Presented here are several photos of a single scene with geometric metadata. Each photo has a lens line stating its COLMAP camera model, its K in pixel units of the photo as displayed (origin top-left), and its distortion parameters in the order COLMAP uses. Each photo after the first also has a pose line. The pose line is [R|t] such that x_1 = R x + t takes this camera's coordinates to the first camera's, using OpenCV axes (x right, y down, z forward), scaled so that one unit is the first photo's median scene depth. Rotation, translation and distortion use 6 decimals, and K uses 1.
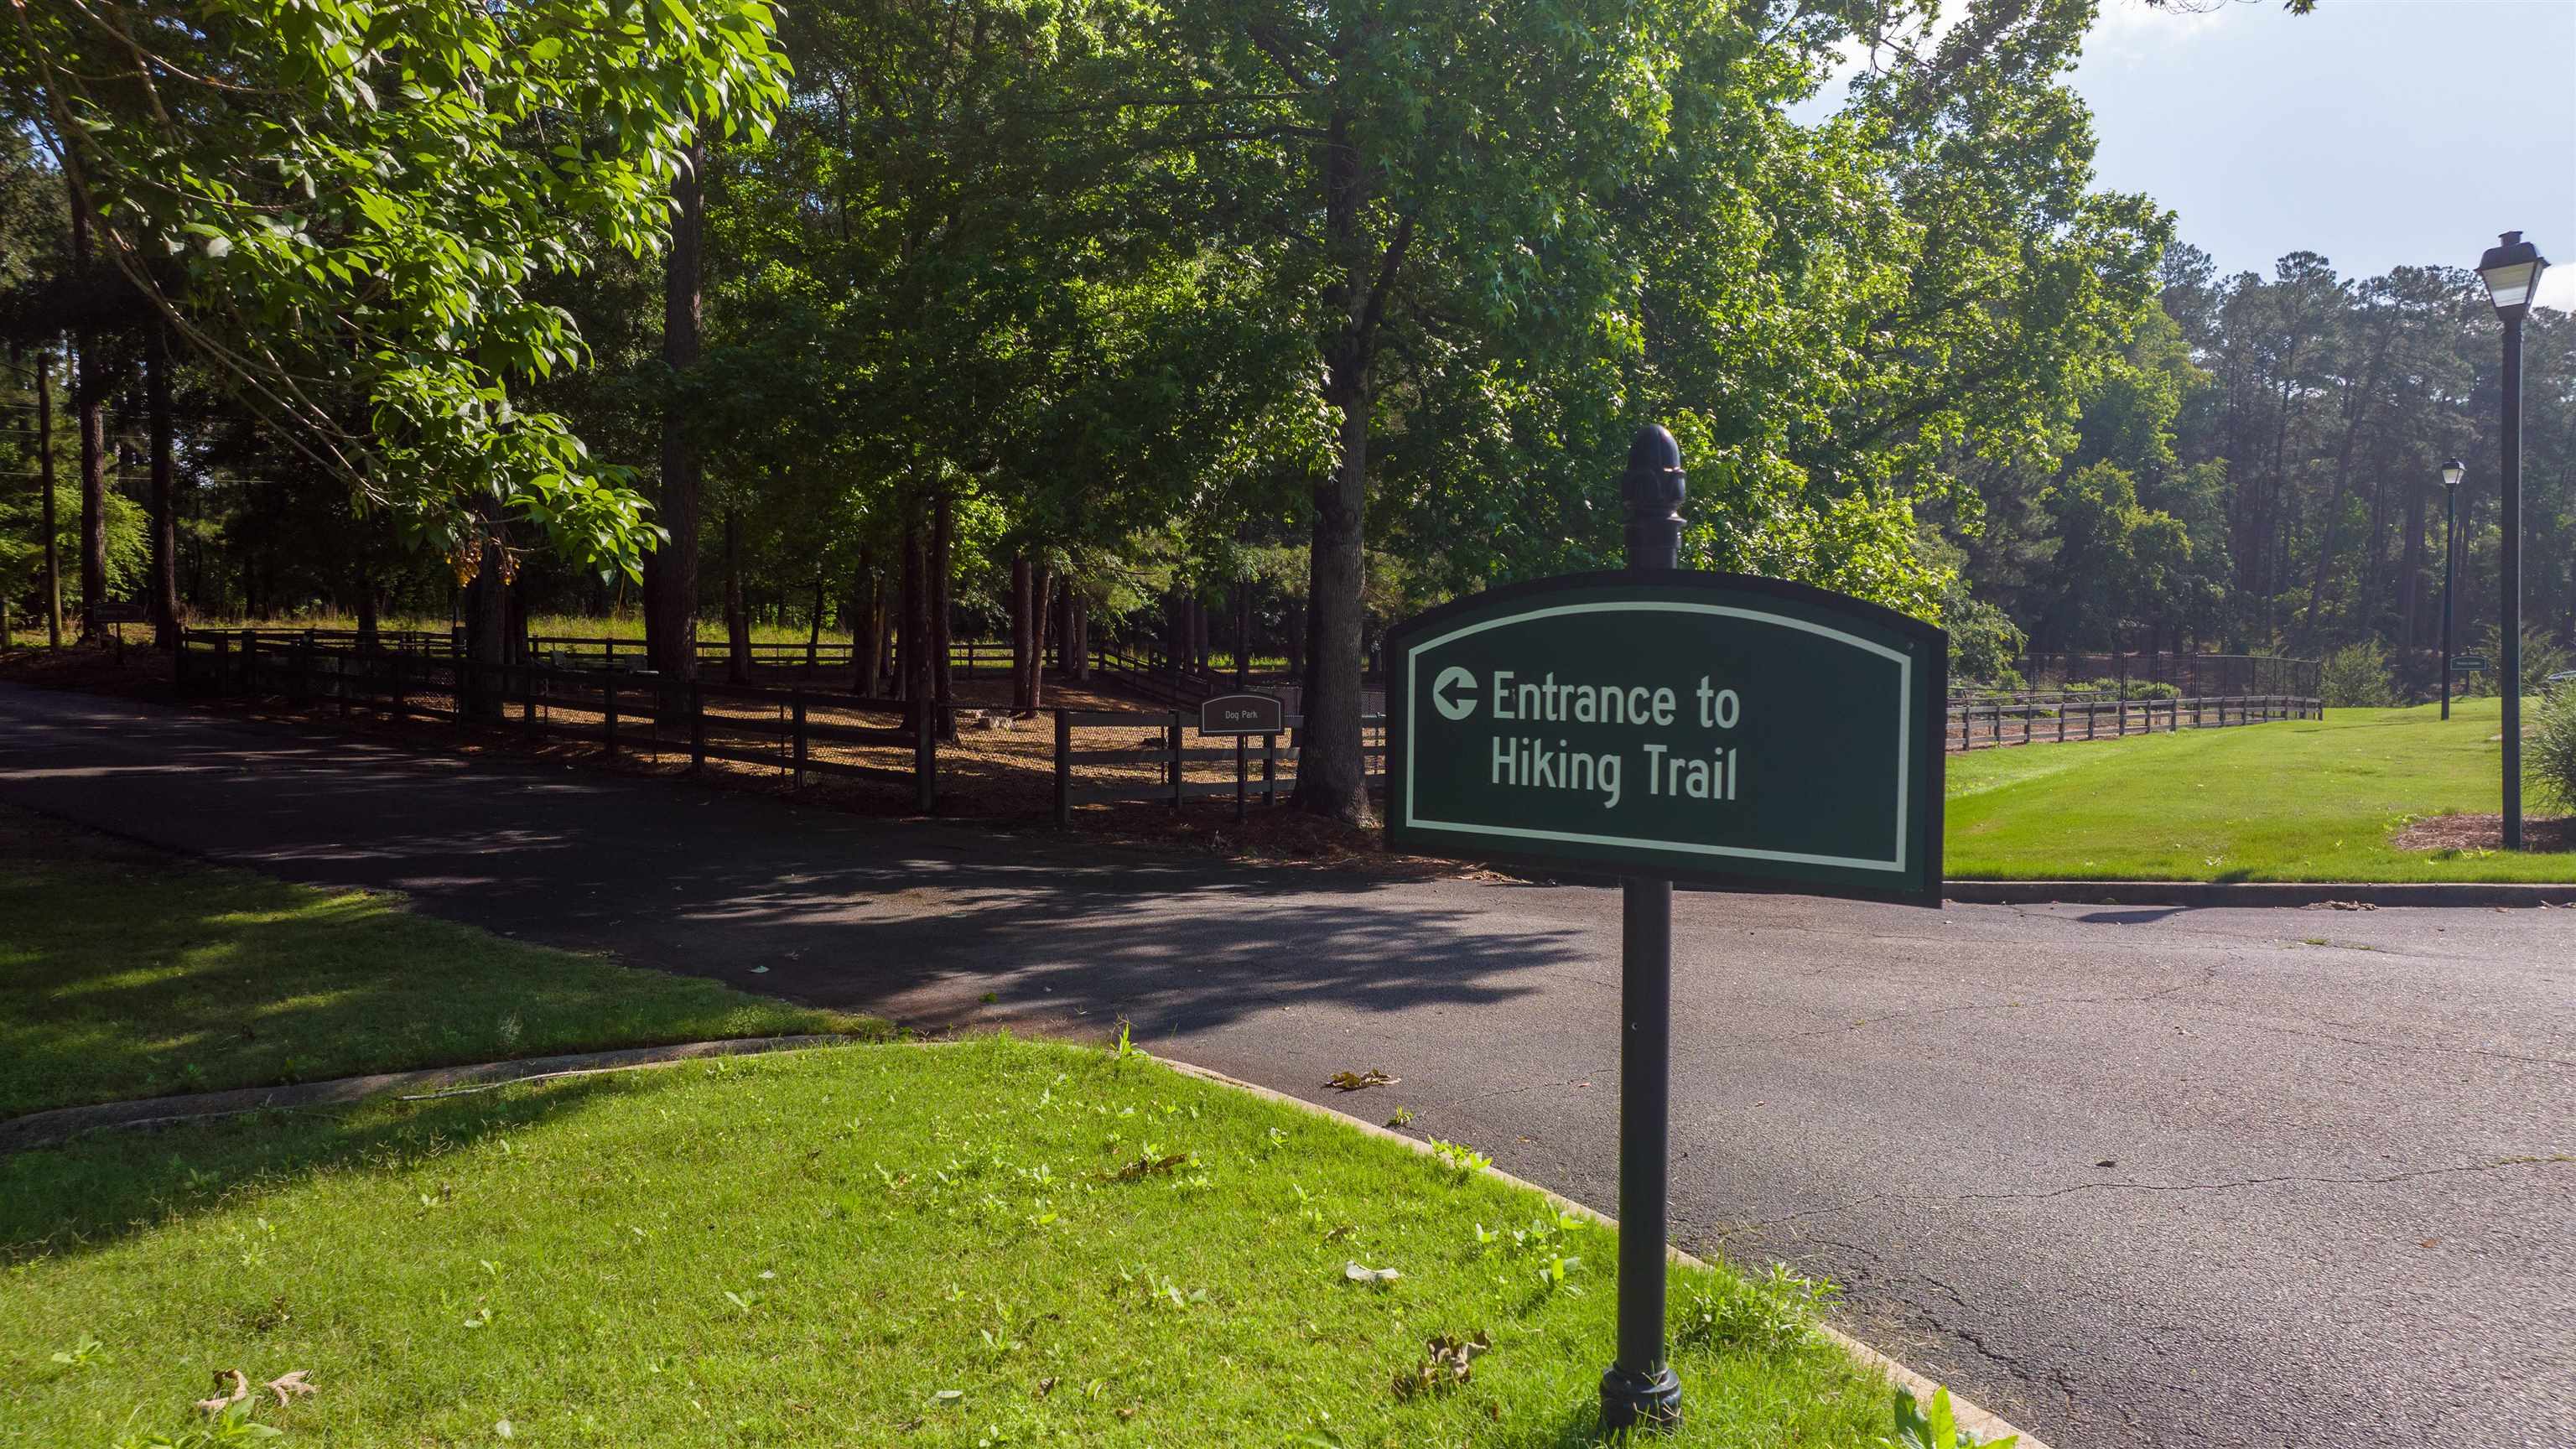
lens RADIAL K [[1843.8, 0, 1288.0], [0, 1843.8, 724.5], [0, 0, 1]] dist [-0.008069, 0.036393]
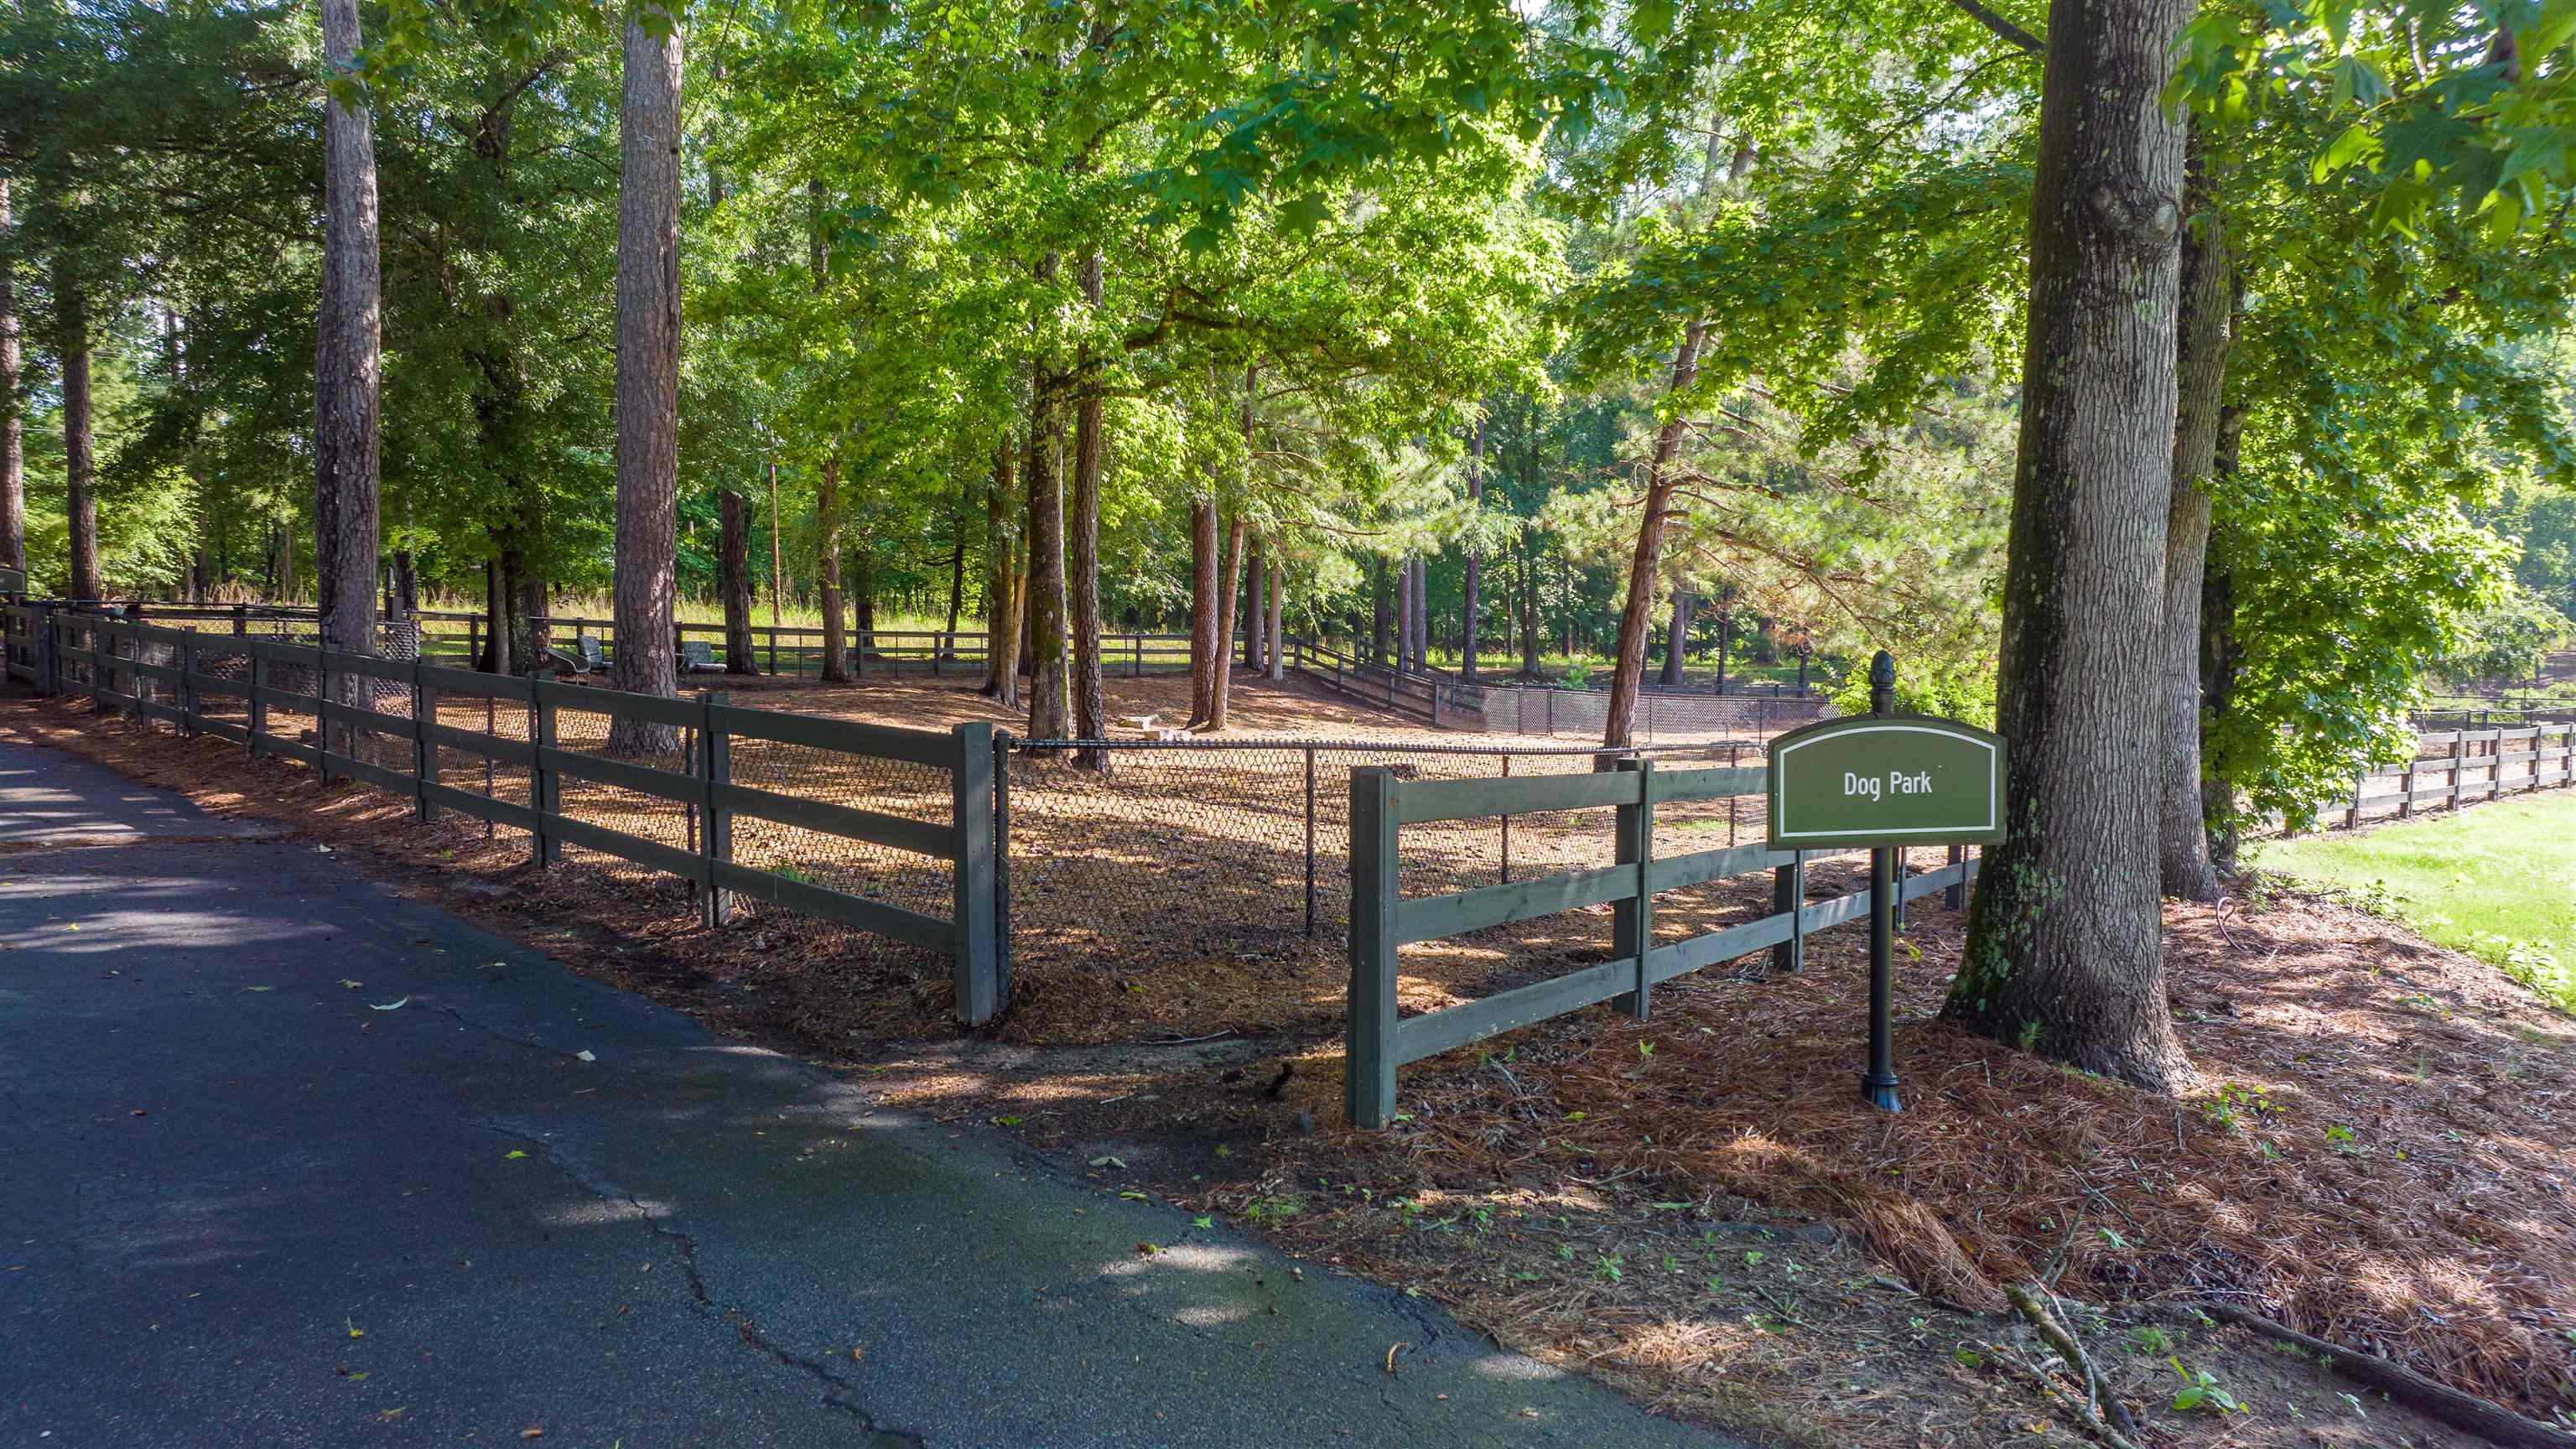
lens RADIAL K [[1843.8, 0, 1288.0], [0, 1843.8, 724.5], [0, 0, 1]] dist [-0.008069, 0.036393]
pose [[0.995722, 0.007181, -0.092123, -0.038950], [-0.007158, 0.999974, 0.000579, -0.005848], [0.092125, 0.000083, 0.995747, 0.245393]]
